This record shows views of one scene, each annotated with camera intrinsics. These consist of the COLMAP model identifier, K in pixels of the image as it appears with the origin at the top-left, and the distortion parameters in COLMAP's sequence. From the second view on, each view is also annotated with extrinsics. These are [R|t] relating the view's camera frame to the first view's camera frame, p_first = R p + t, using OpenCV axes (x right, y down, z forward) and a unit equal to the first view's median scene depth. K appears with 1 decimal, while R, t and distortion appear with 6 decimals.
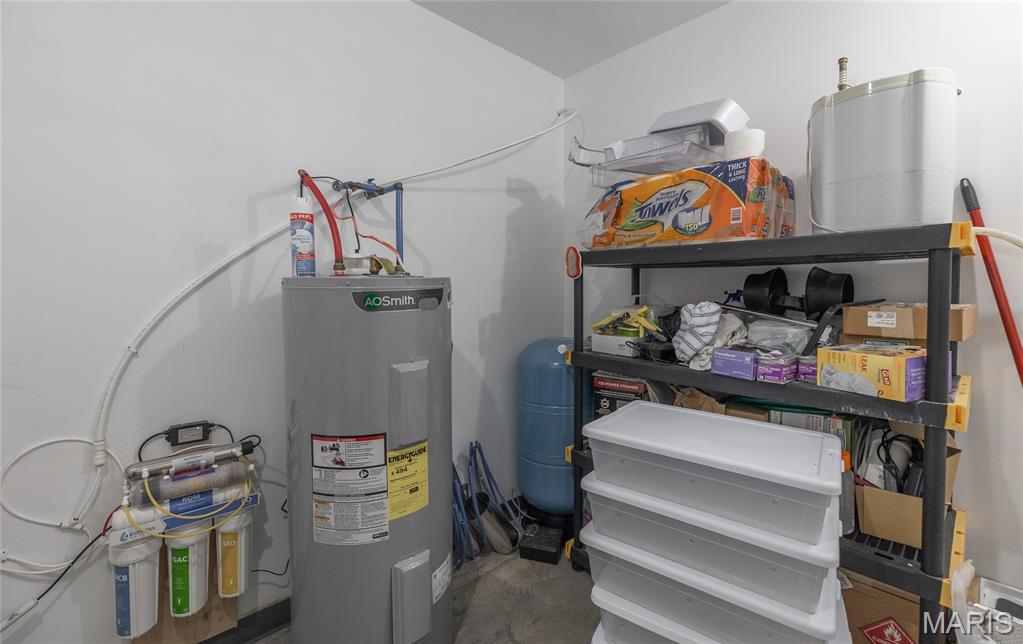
lens RADIAL K [[439.1, 0, 506.1], [0, 439.1, 302.1], [0, 0, 1]] dist [0.000861, 0.000523]
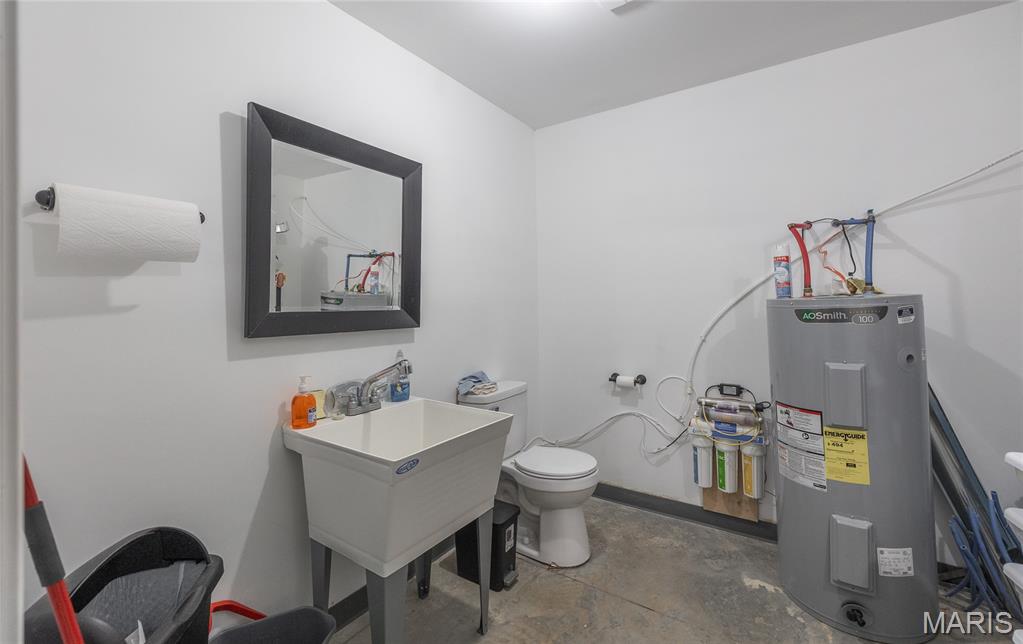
lens RADIAL K [[439.1, 0, 506.1], [0, 439.1, 302.1], [0, 0, 1]] dist [0.000861, 0.000523]
pose [[0.228678, -0.005607, -0.973486, 0.803161], [-0.012132, 0.999889, -0.008609, -0.020407], [0.973426, 0.013779, 0.228585, -0.268095]]
